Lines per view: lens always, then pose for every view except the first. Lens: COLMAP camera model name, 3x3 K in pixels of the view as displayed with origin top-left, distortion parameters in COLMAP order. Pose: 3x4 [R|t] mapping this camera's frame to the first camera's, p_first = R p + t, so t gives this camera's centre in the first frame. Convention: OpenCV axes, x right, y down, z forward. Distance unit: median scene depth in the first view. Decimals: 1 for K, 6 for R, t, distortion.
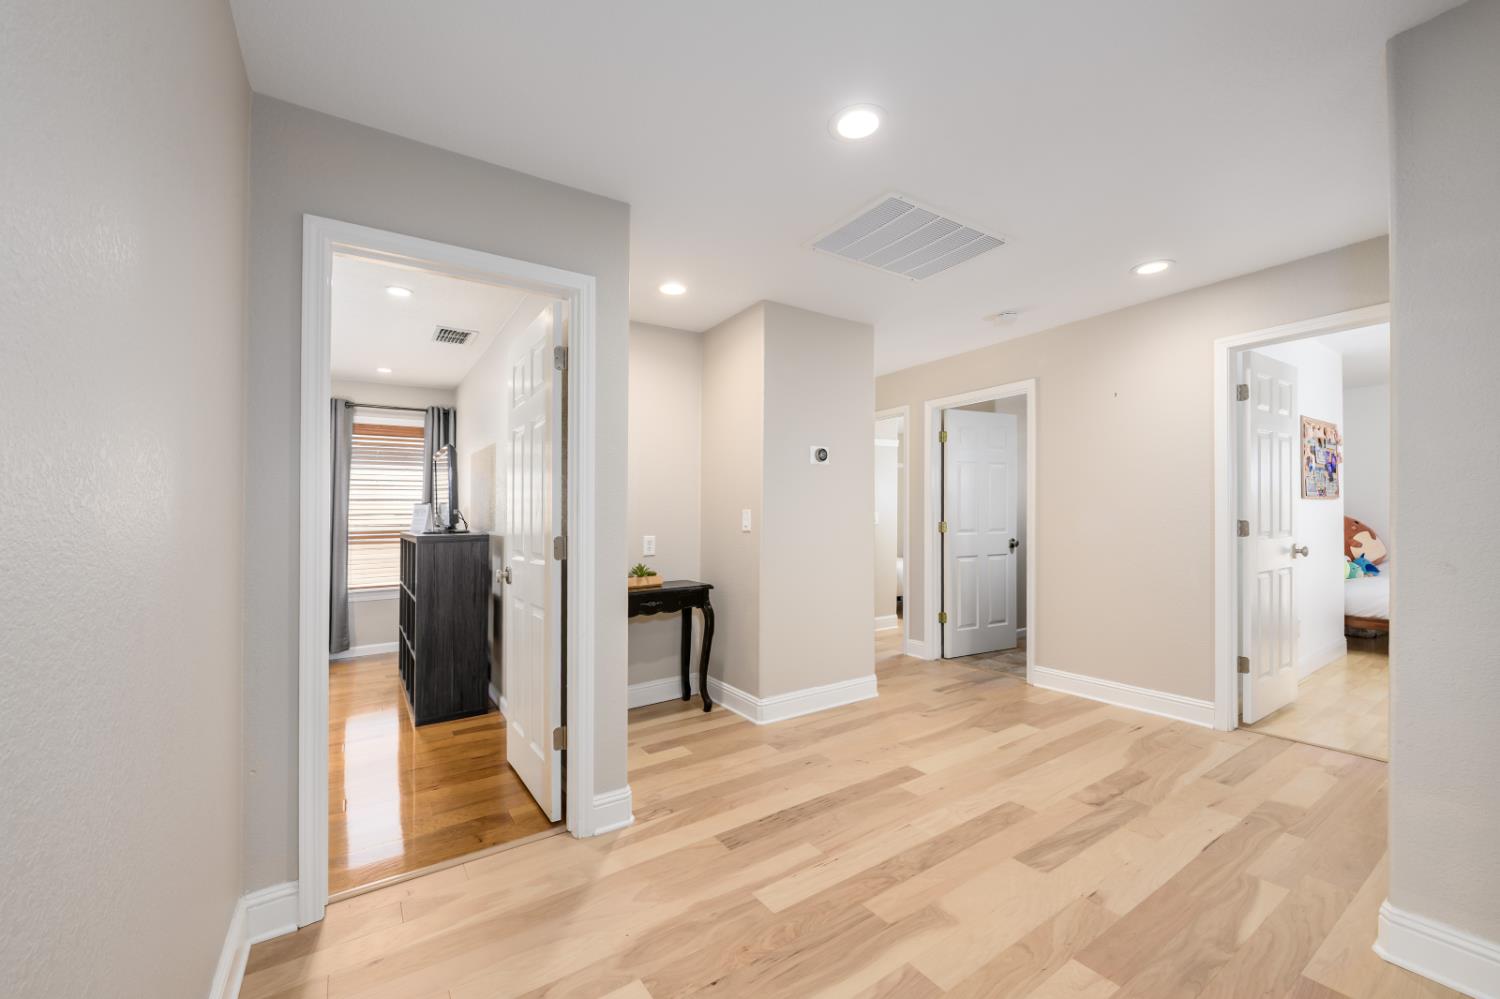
lens RADIAL K [[594.1, 0, 754.4], [0, 594.1, 519.1], [0, 0, 1]] dist [0.000373, -0.004855]
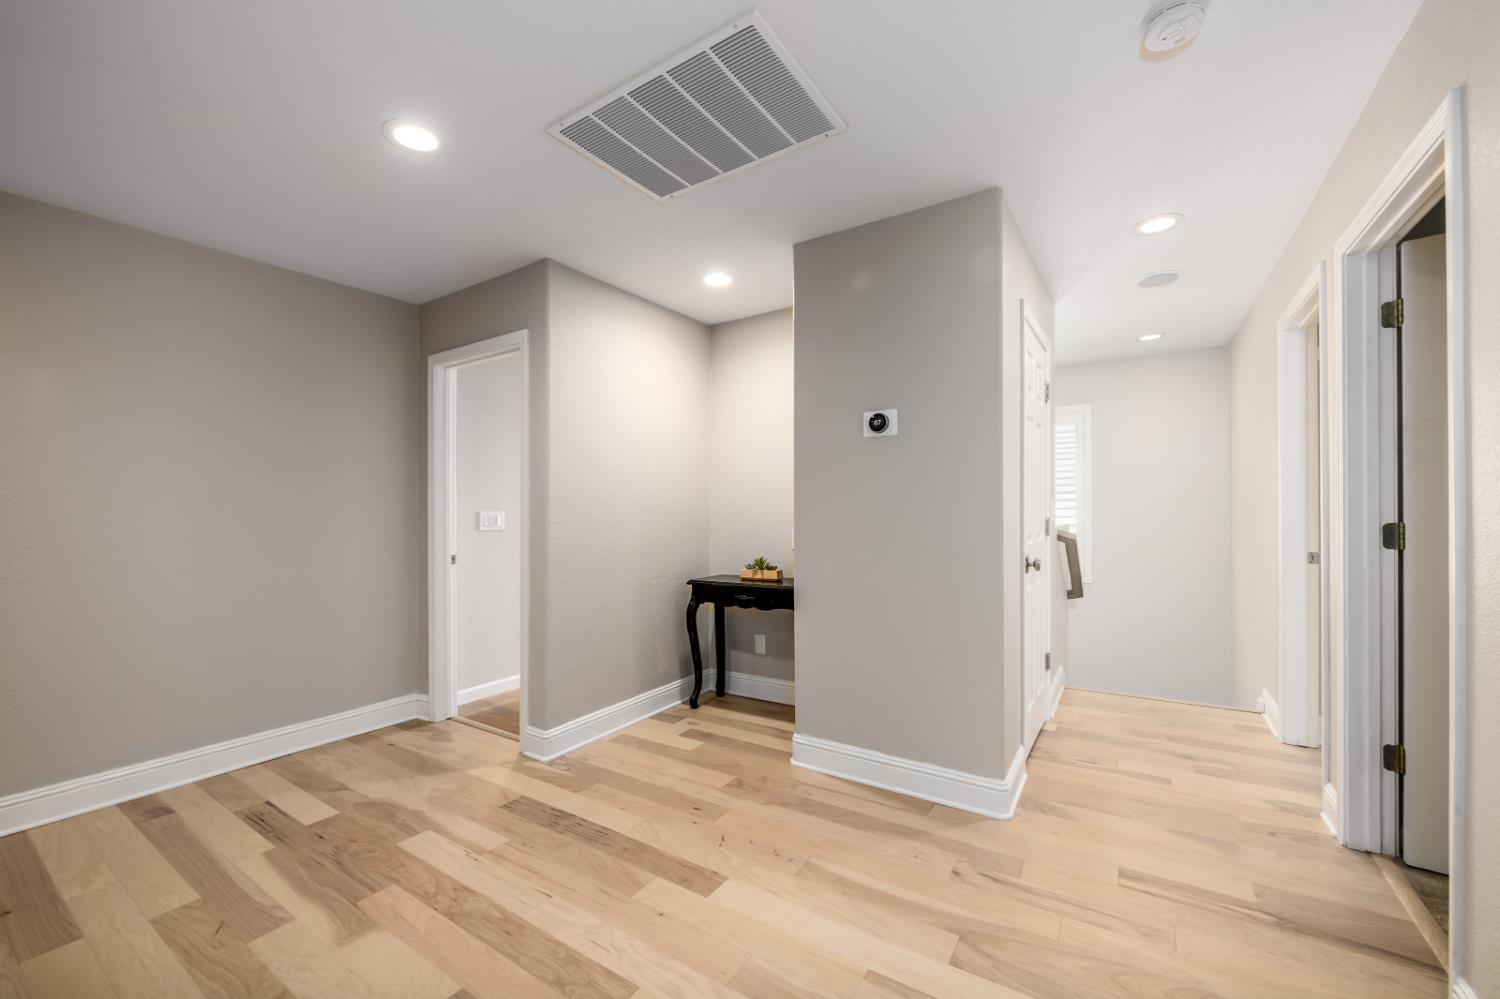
lens RADIAL K [[592.9, 0, 750.0], [0, 592.9, 499.5], [0, 0, 1]] dist [-0.000568, -0.004350]
pose [[0.386414, -0.006231, -0.922304, 0.956368], [0.000775, 0.999979, -0.006431, -0.018120], [0.922325, 0.001770, 0.386410, 0.805680]]
